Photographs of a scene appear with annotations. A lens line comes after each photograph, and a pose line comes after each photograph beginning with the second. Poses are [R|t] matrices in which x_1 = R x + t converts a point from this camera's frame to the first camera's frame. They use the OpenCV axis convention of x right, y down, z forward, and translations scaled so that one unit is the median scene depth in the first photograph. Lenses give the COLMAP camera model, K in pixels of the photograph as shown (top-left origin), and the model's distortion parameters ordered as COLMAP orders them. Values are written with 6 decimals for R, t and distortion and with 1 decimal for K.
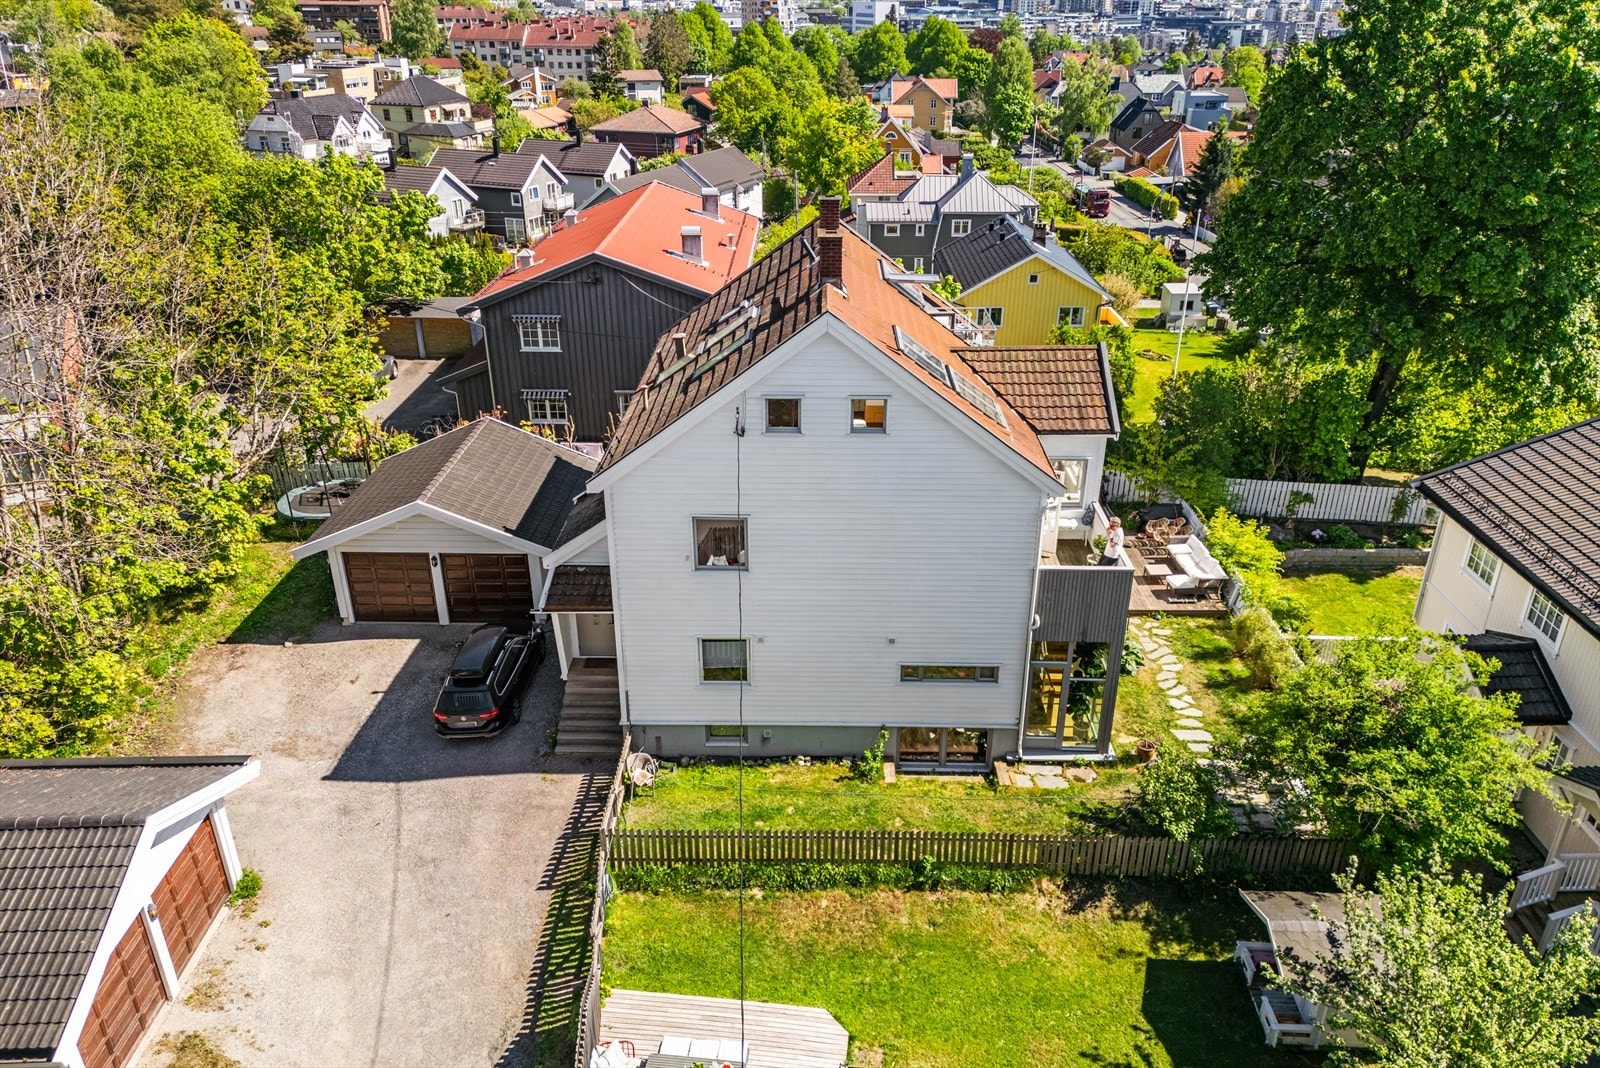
lens RADIAL K [[1135.9, 0, 795.8], [0, 1135.9, 535.3], [0, 0, 1]] dist [0.003498, -0.000641]
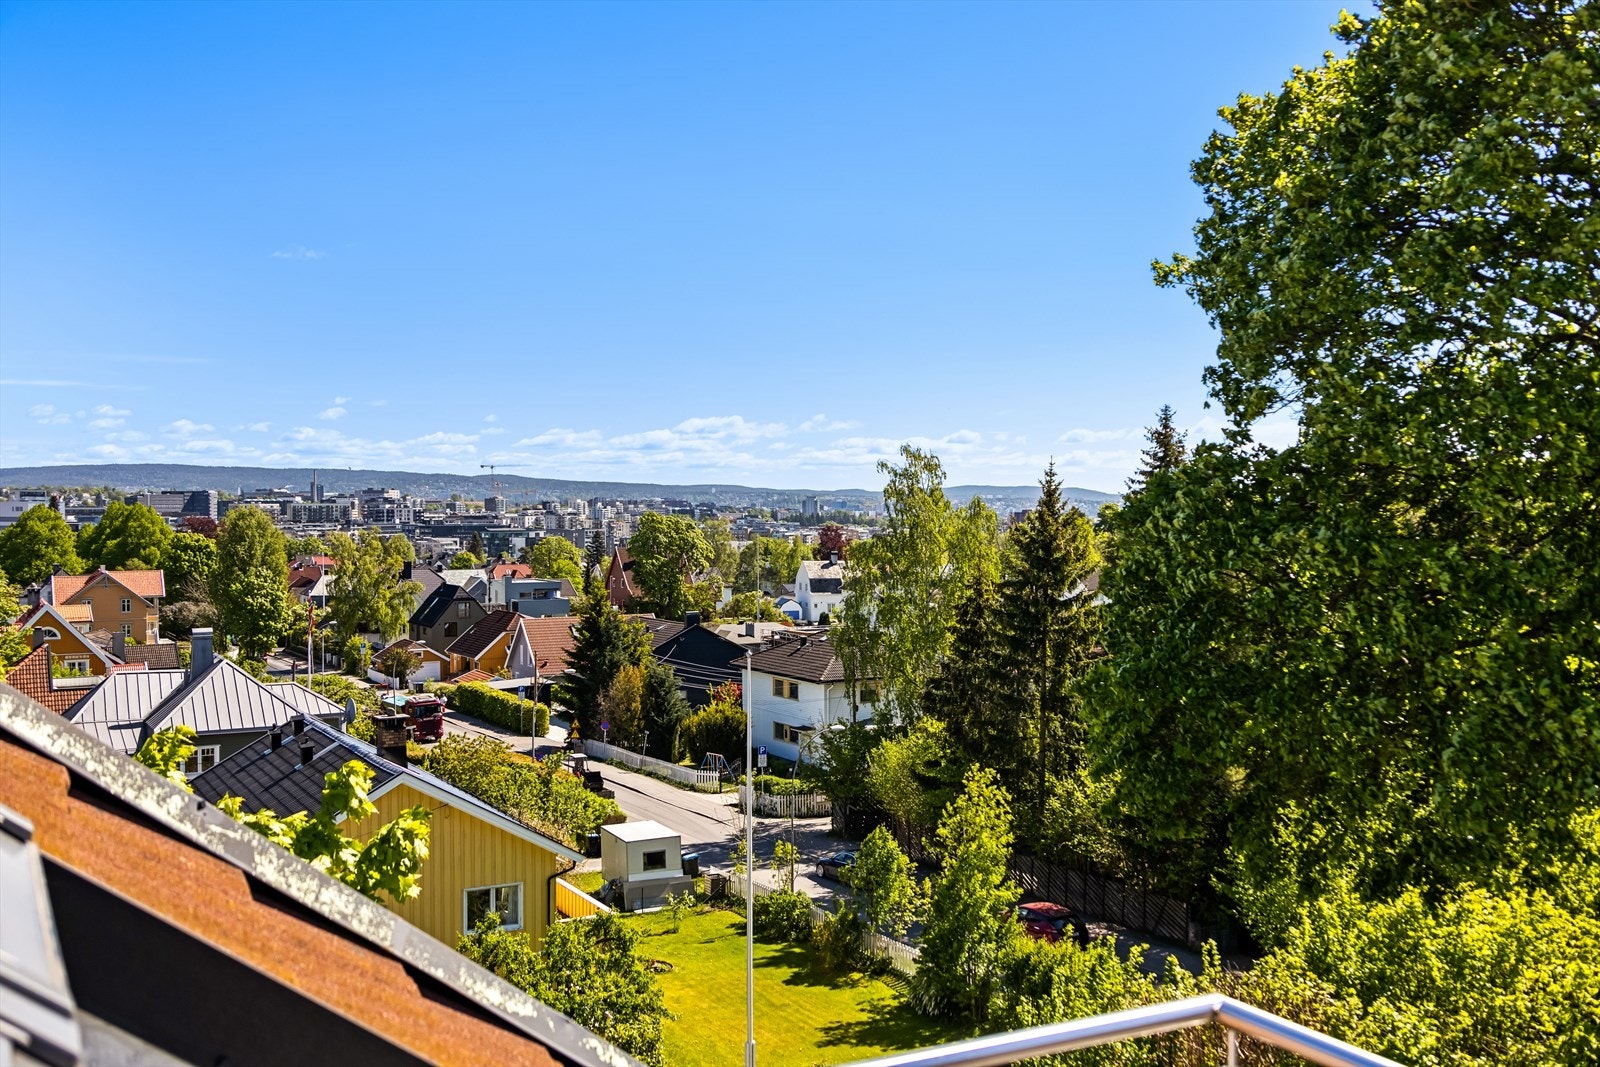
lens RADIAL K [[1533.9, 0, 796.1], [0, 1533.9, 534.1], [0, 0, 1]] dist [0.003587, 0.000000]
pose [[0.865232, -0.005582, 0.501340, 0.016636], [0.212699, 0.909583, -0.356956, -0.031213], [-0.454018, 0.415484, 0.788188, 0.149216]]
